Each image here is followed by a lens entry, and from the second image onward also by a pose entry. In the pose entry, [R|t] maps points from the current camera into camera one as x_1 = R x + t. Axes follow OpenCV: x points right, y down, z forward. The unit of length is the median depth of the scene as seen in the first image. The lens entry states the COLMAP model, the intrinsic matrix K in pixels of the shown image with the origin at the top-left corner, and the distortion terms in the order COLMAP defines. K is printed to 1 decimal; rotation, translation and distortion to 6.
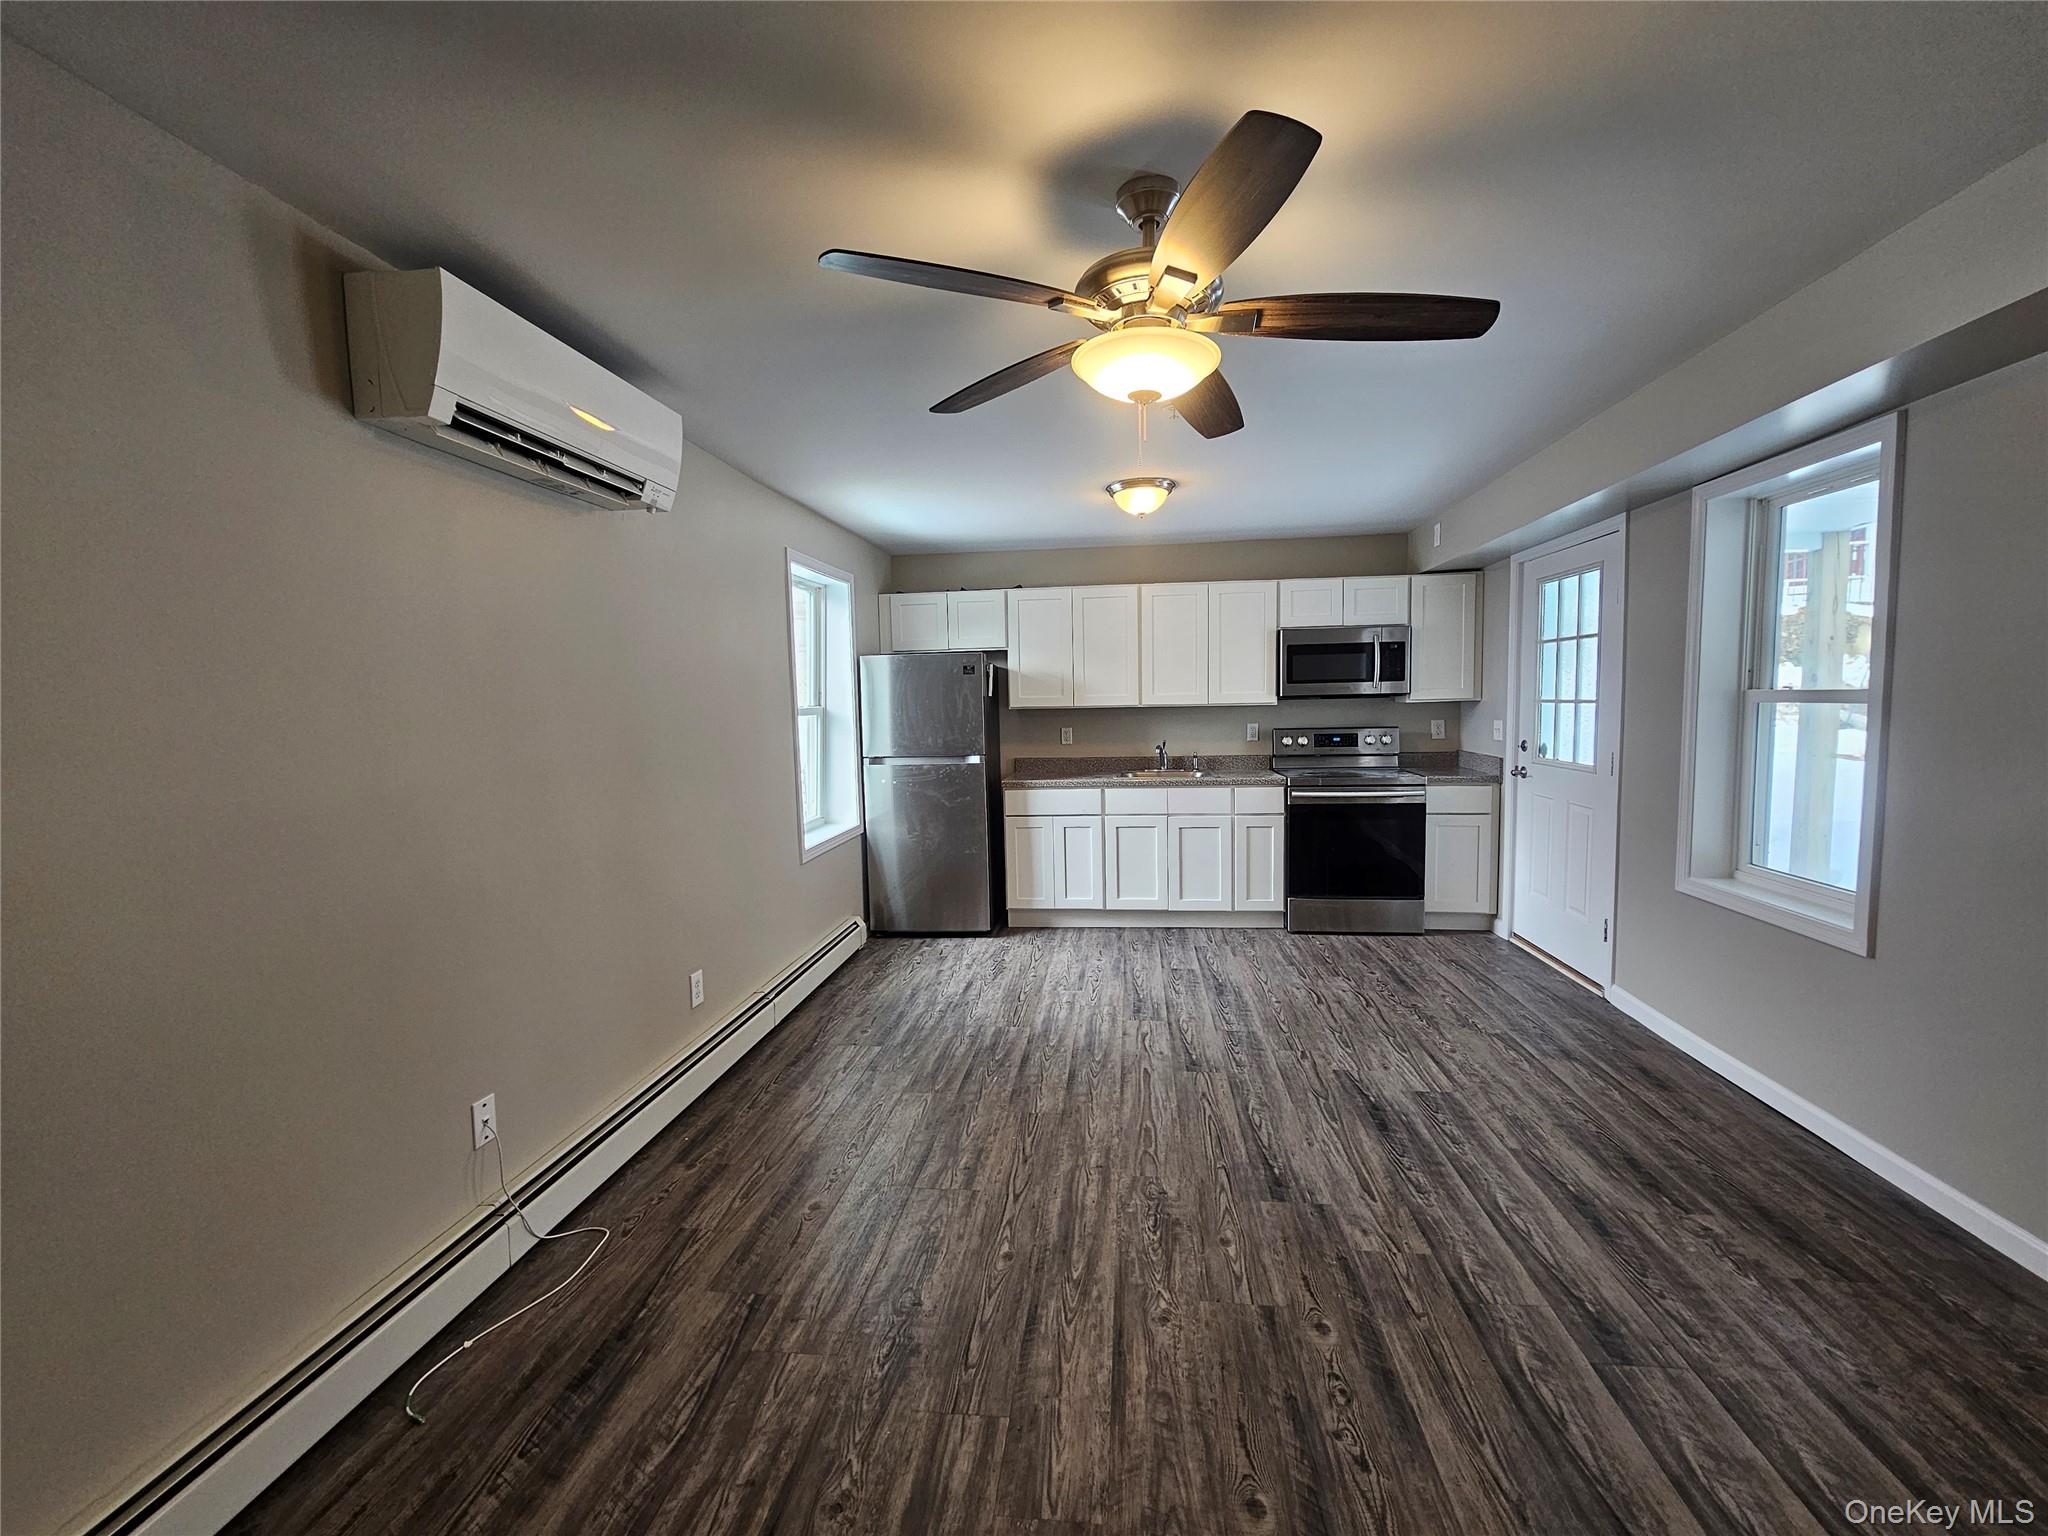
lens RADIAL K [[830.1, 0, 1024.0], [0, 830.1, 768.0], [0, 0, 1]] dist [-0.016810, 0.004962]
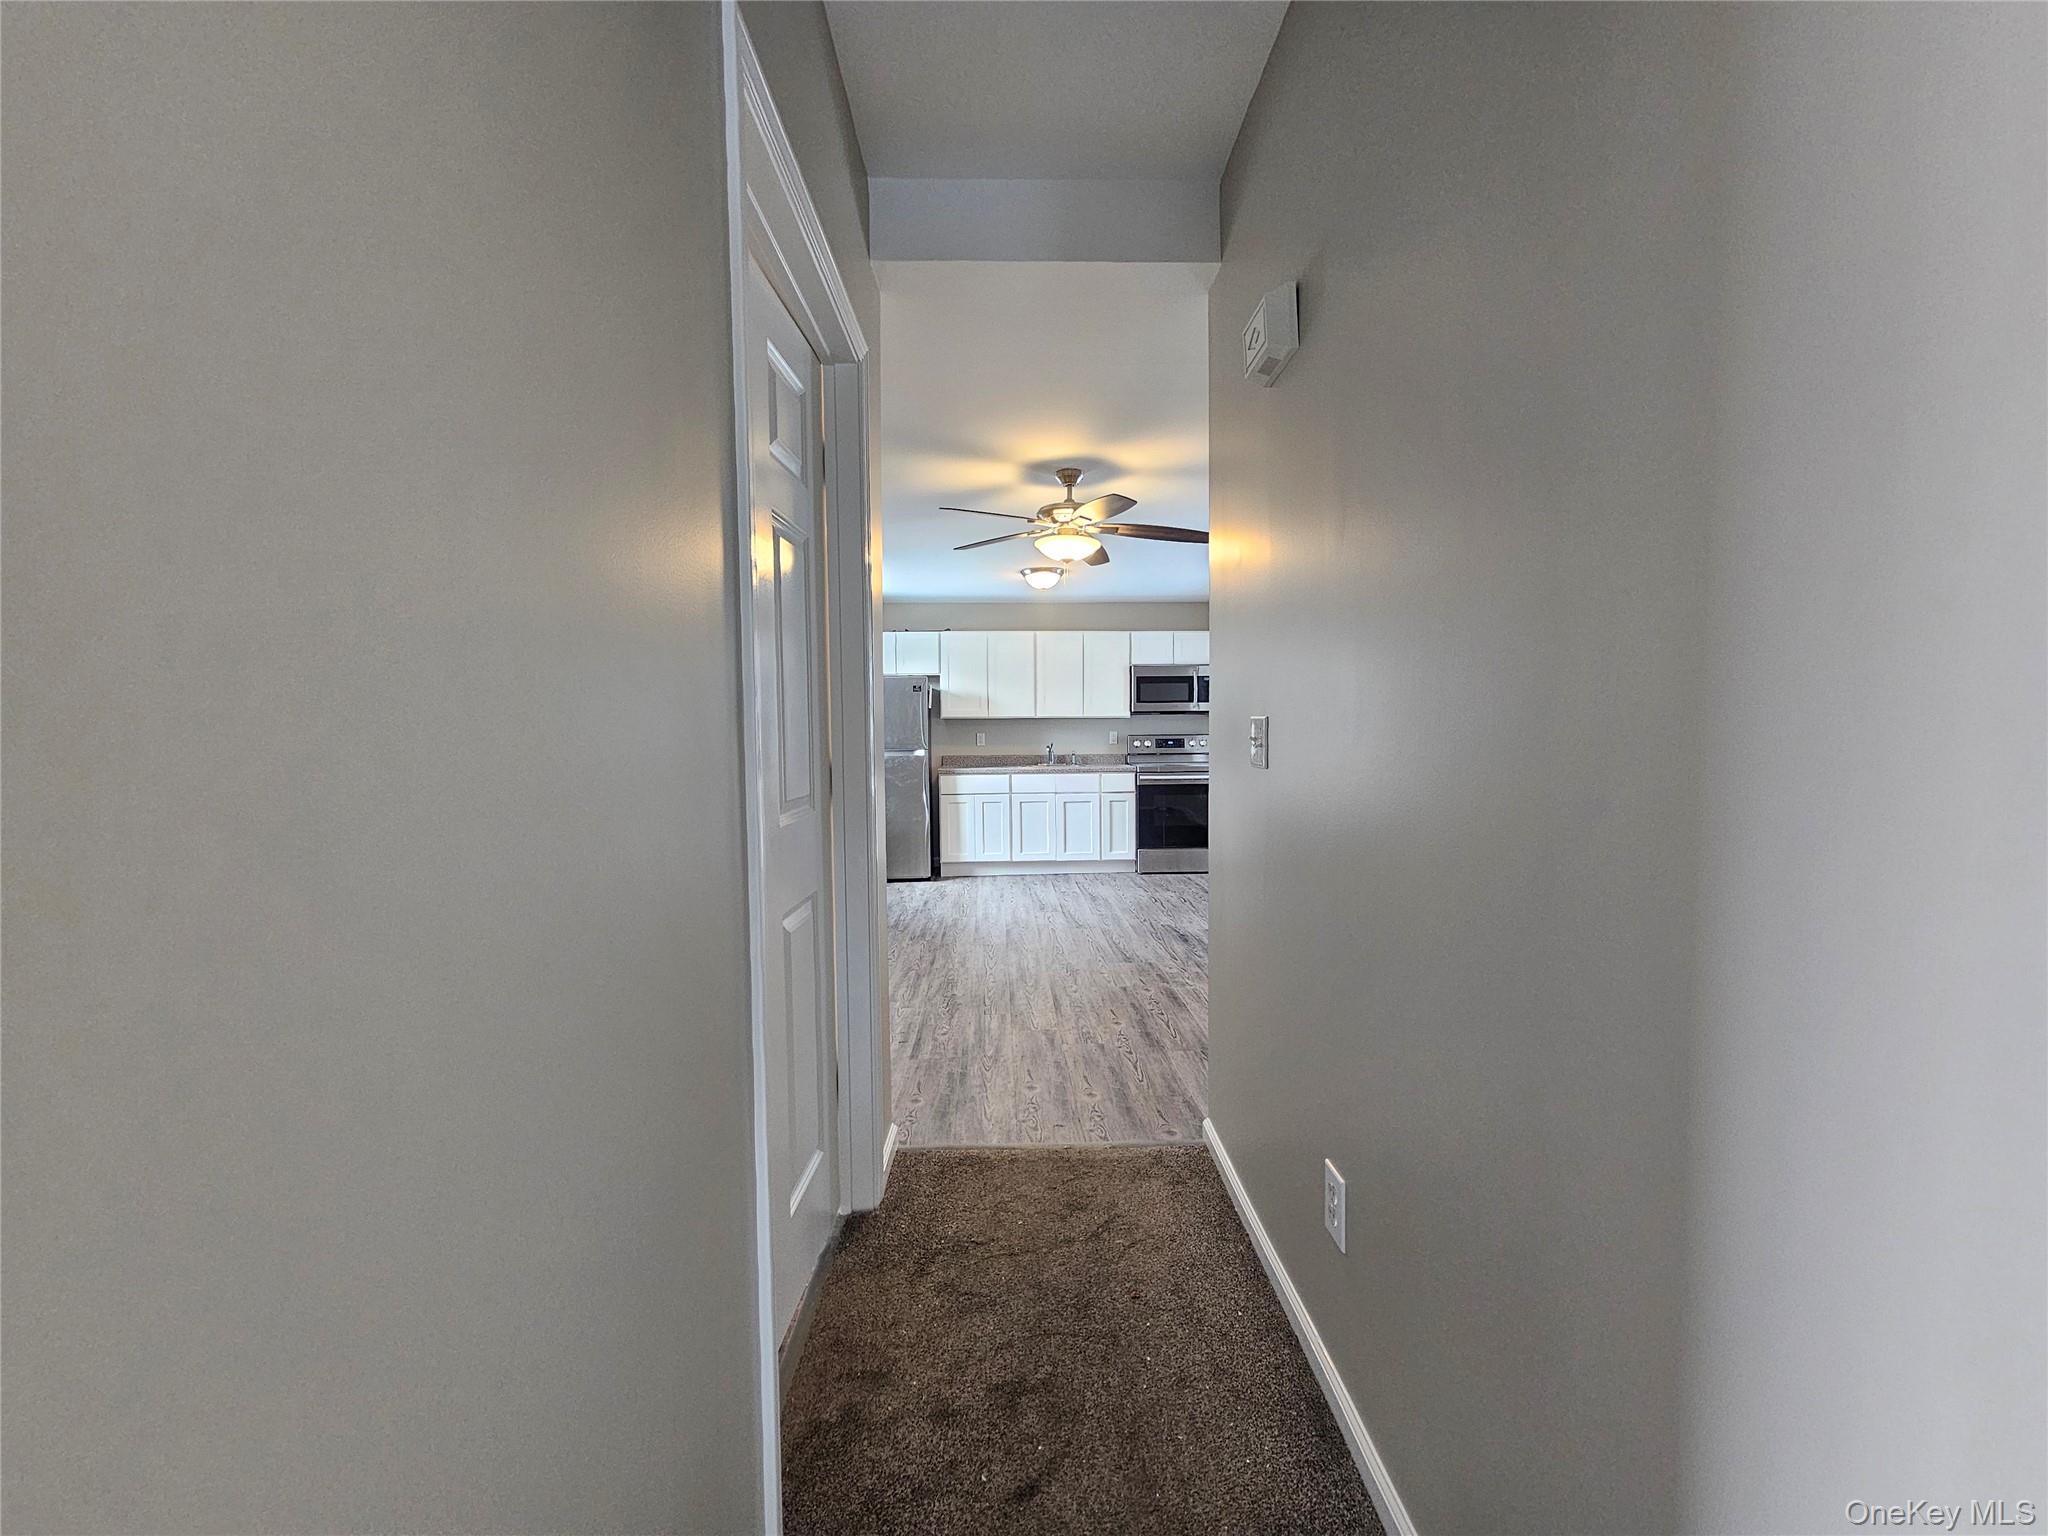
lens RADIAL K [[829.5, 0, 1024.0], [0, 829.5, 768.0], [0, 0, 1]] dist [0.003643, -0.004385]
pose [[0.986863, 0.004738, 0.161489, -0.111177], [0.001218, 0.999323, -0.036760, 0.065865], [-0.161554, 0.036473, 0.986190, -0.397938]]
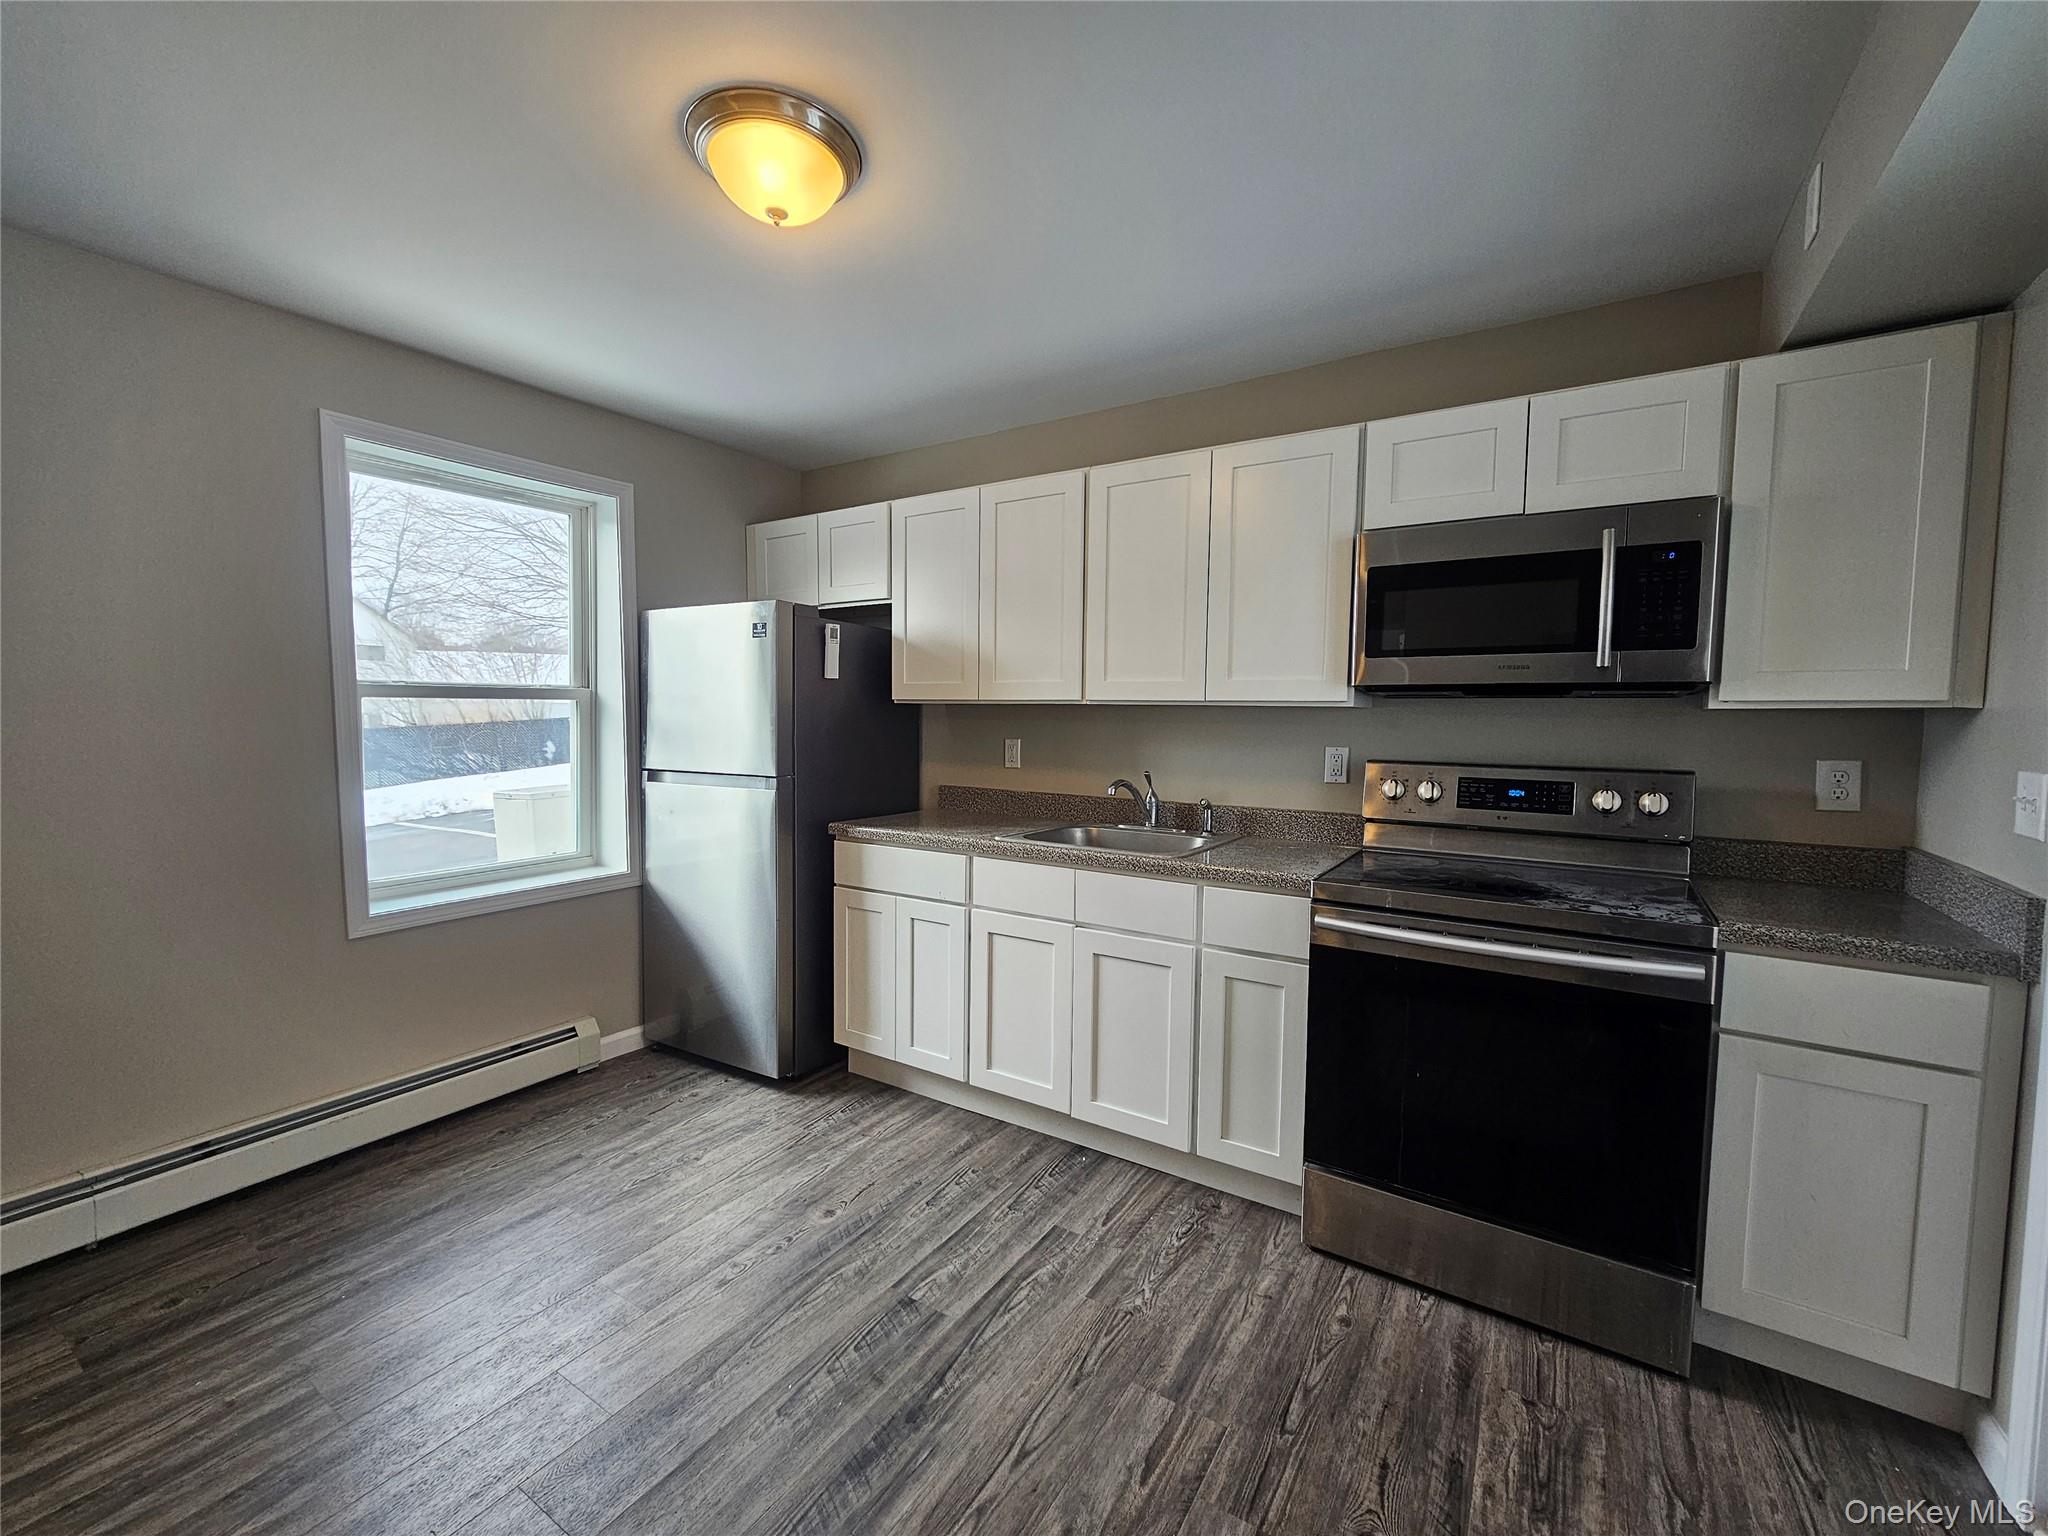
lens RADIAL K [[830.1, 0, 1024.0], [0, 830.1, 768.0], [0, 0, 1]] dist [-0.016810, 0.004962]
pose [[0.905178, 0.058573, -0.420977, 0.347795], [-0.063410, 0.997984, 0.002512, -0.034493], [0.420276, 0.024421, 0.907068, 0.545393]]
